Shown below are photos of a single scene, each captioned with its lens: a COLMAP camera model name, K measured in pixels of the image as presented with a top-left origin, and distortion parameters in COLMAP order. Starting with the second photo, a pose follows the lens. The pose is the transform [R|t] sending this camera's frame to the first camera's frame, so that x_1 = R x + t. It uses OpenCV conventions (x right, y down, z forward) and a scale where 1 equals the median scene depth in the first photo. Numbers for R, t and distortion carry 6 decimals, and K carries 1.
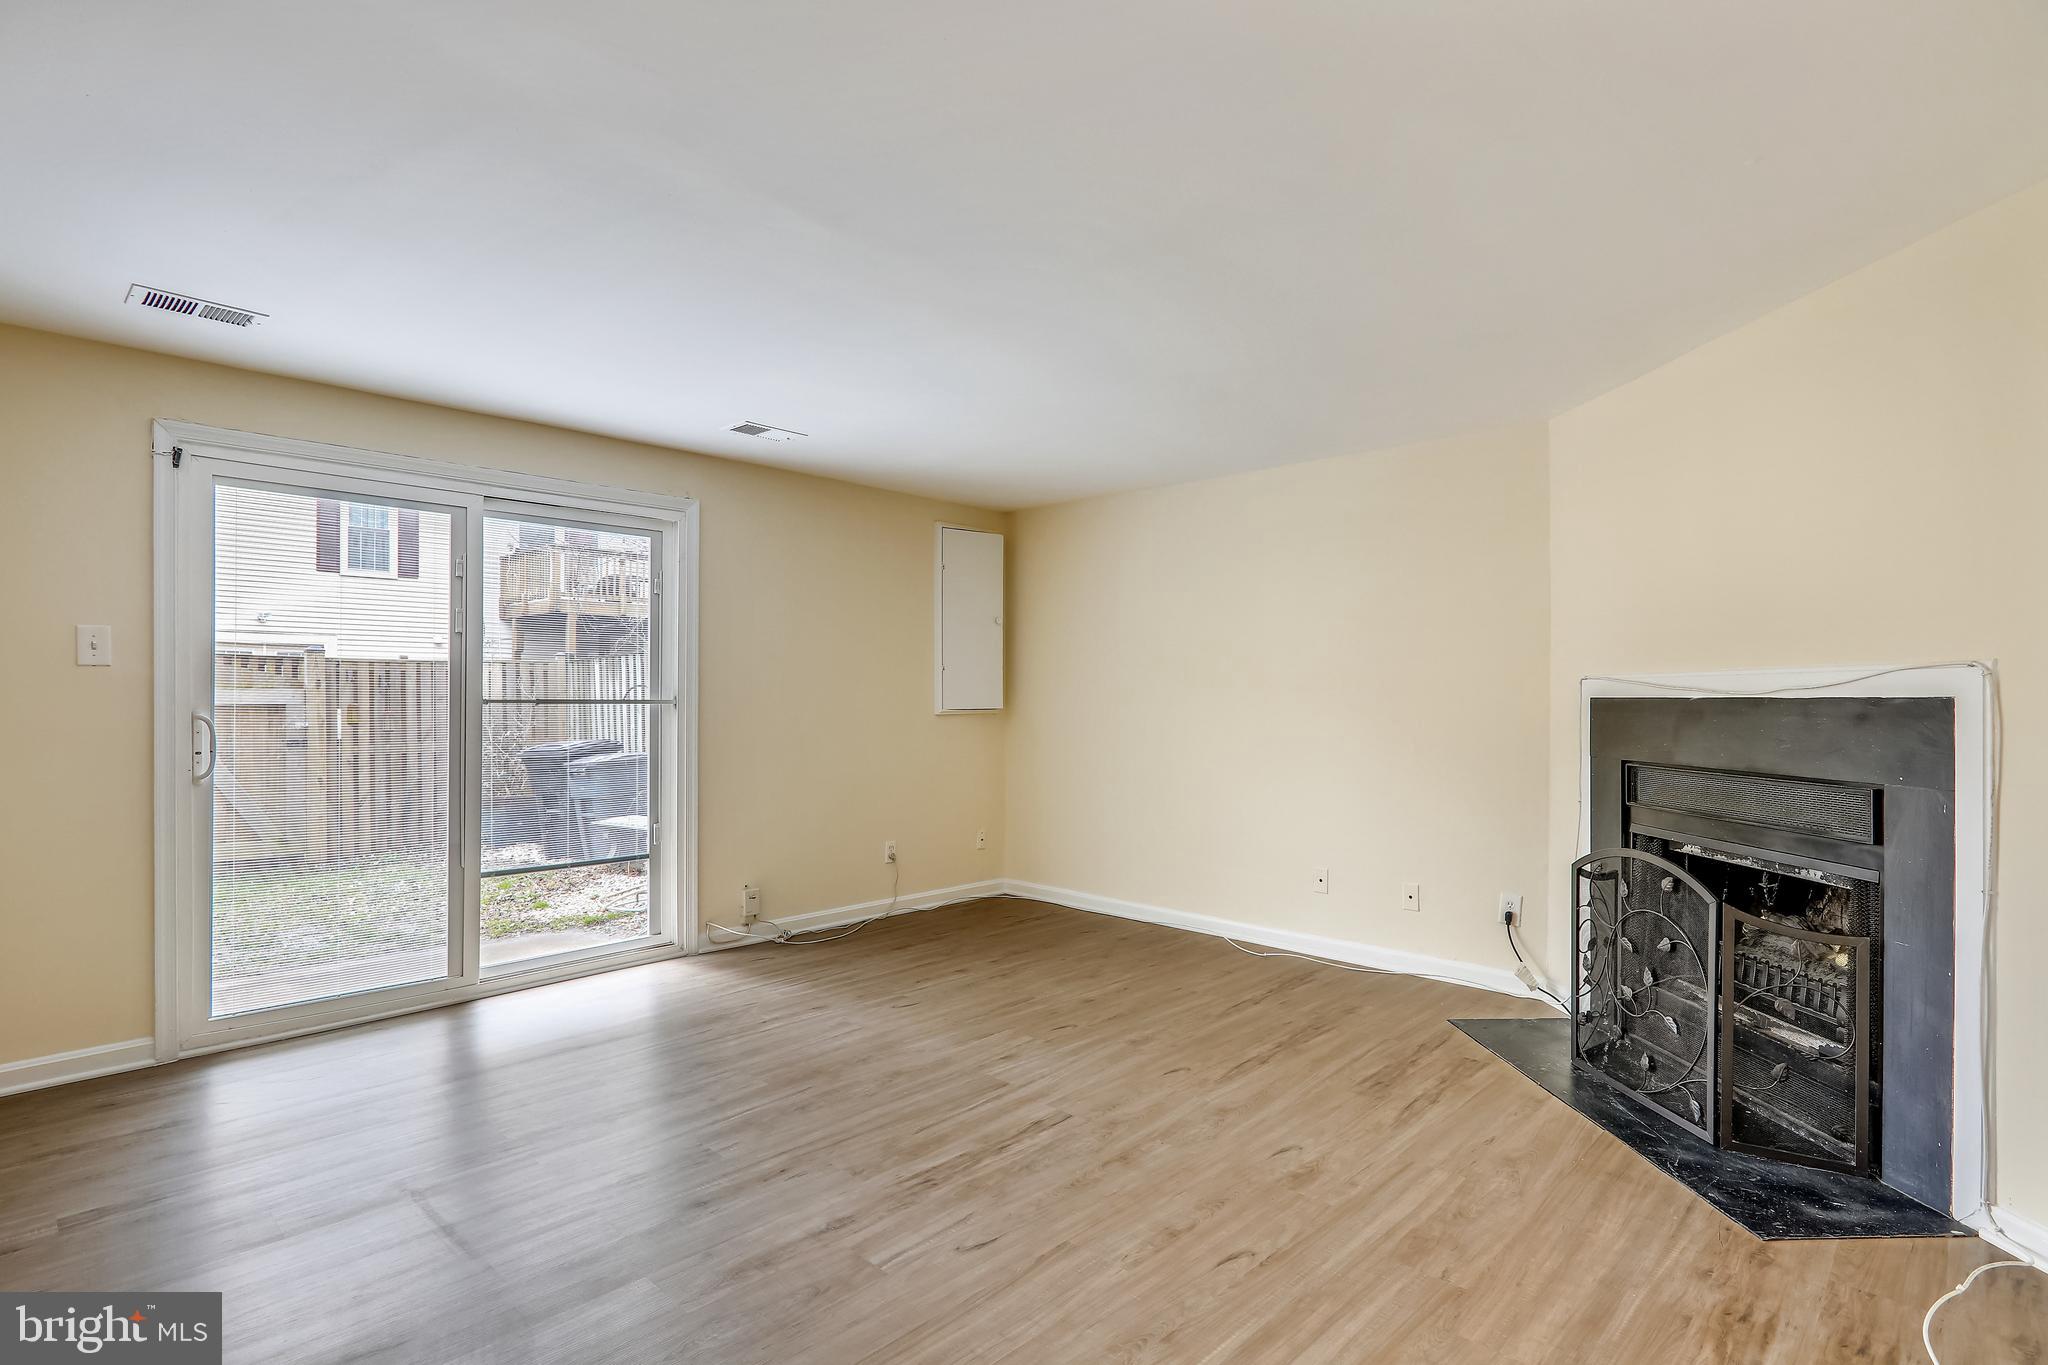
lens RADIAL K [[1004.4, 0, 1019.5], [0, 1004.4, 689.0], [0, 0, 1]] dist [0.000614, 0.000231]
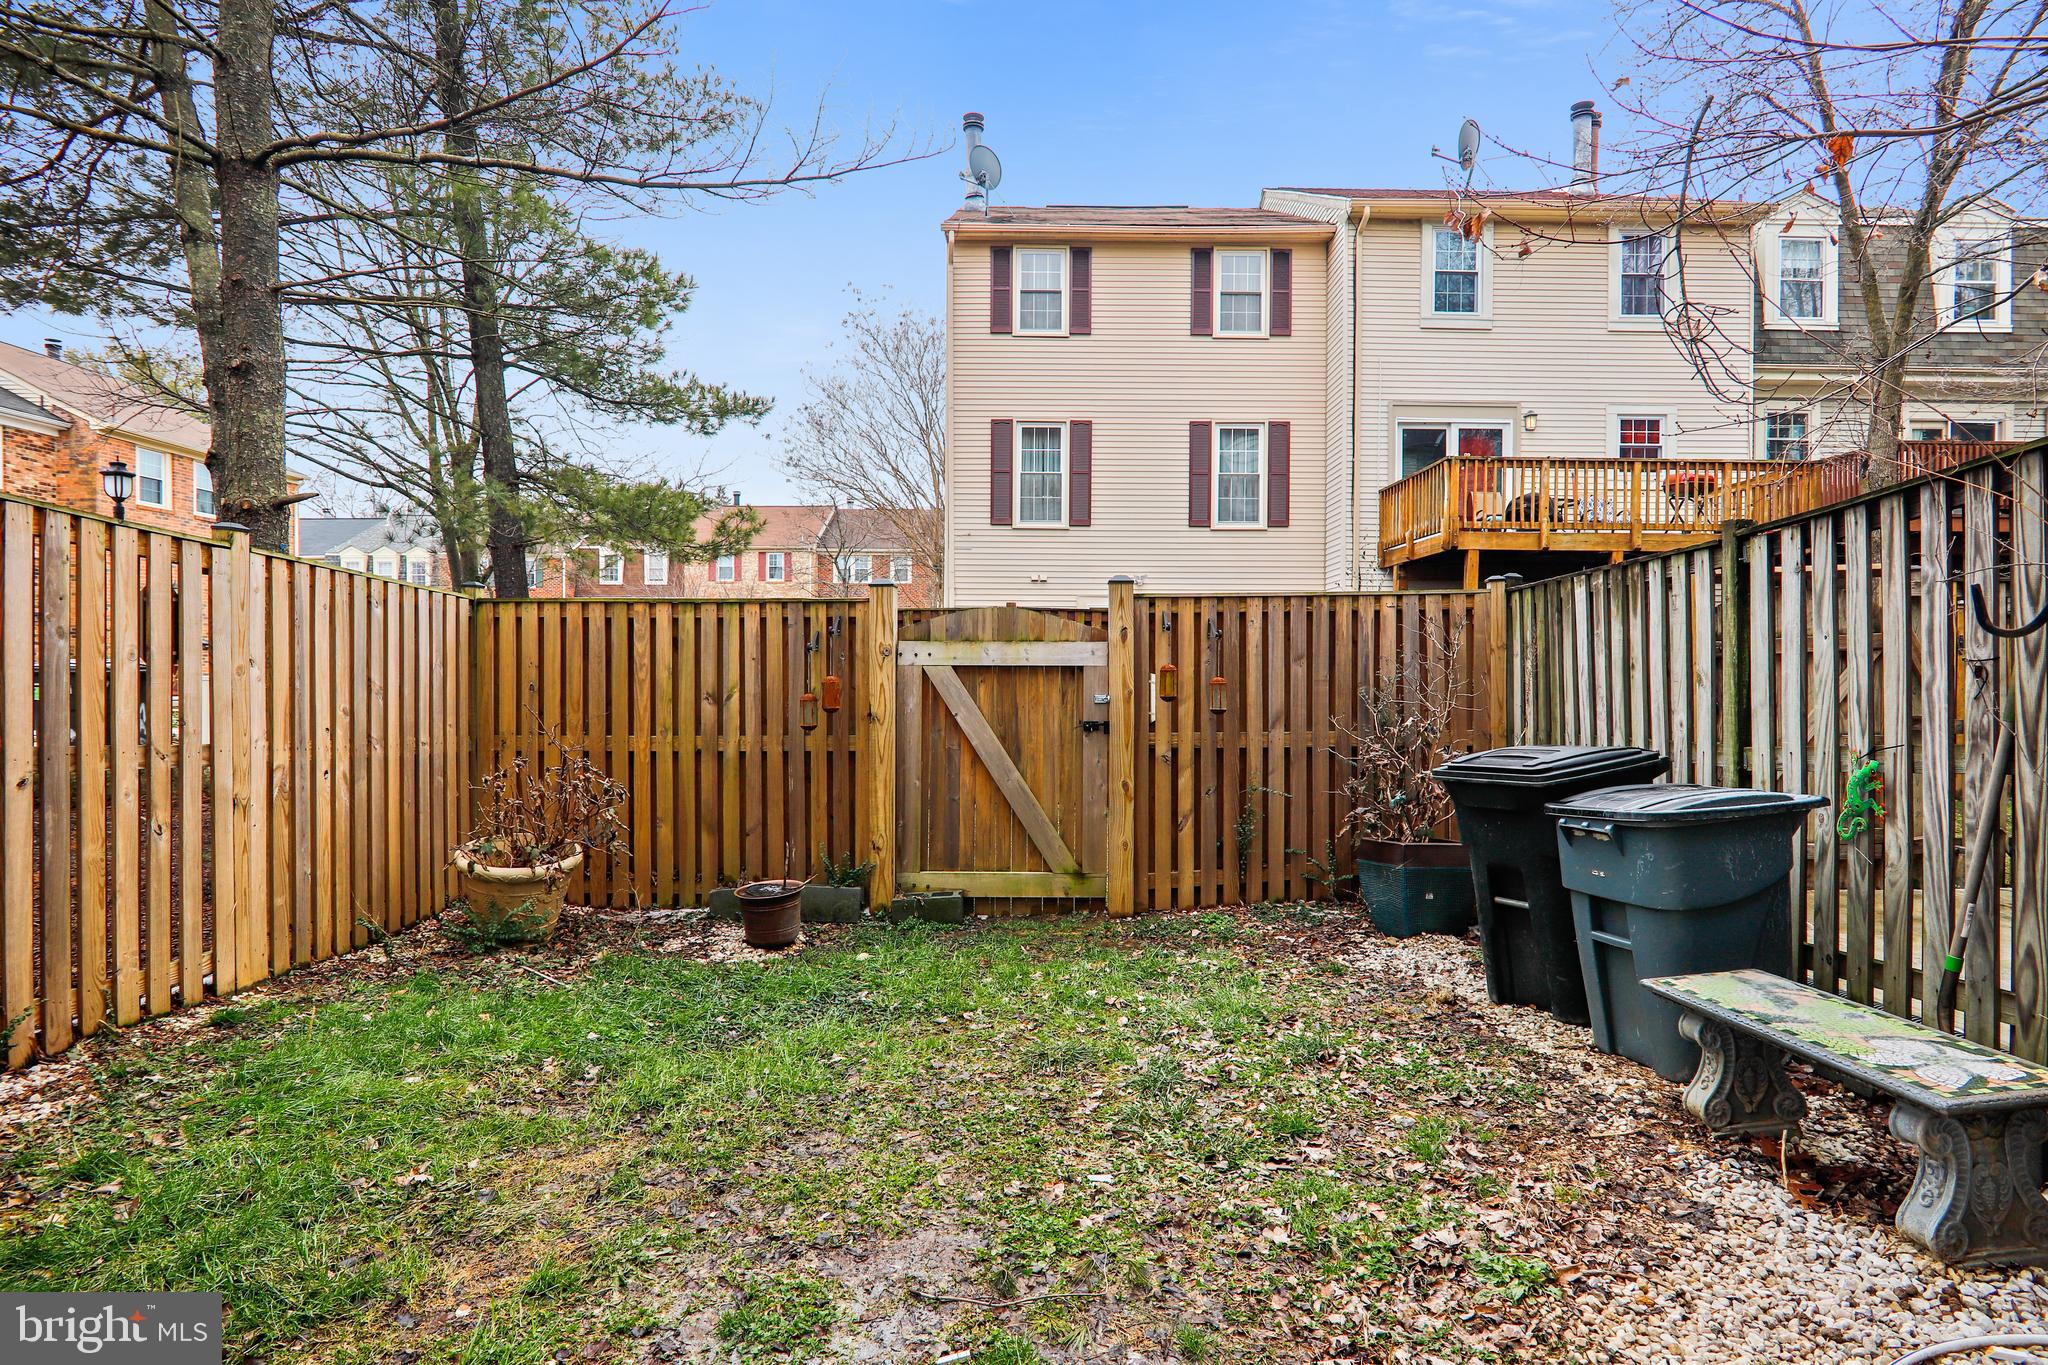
lens RADIAL K [[1004.4, 0, 1019.5], [0, 1004.4, 689.0], [0, 0, 1]] dist [0.000614, 0.000231]
pose [[0.687438, 0.017072, -0.726042, -0.272336], [0.001096, 0.999698, 0.024545, 0.013626], [0.726242, -0.017669, 0.687212, 0.499047]]
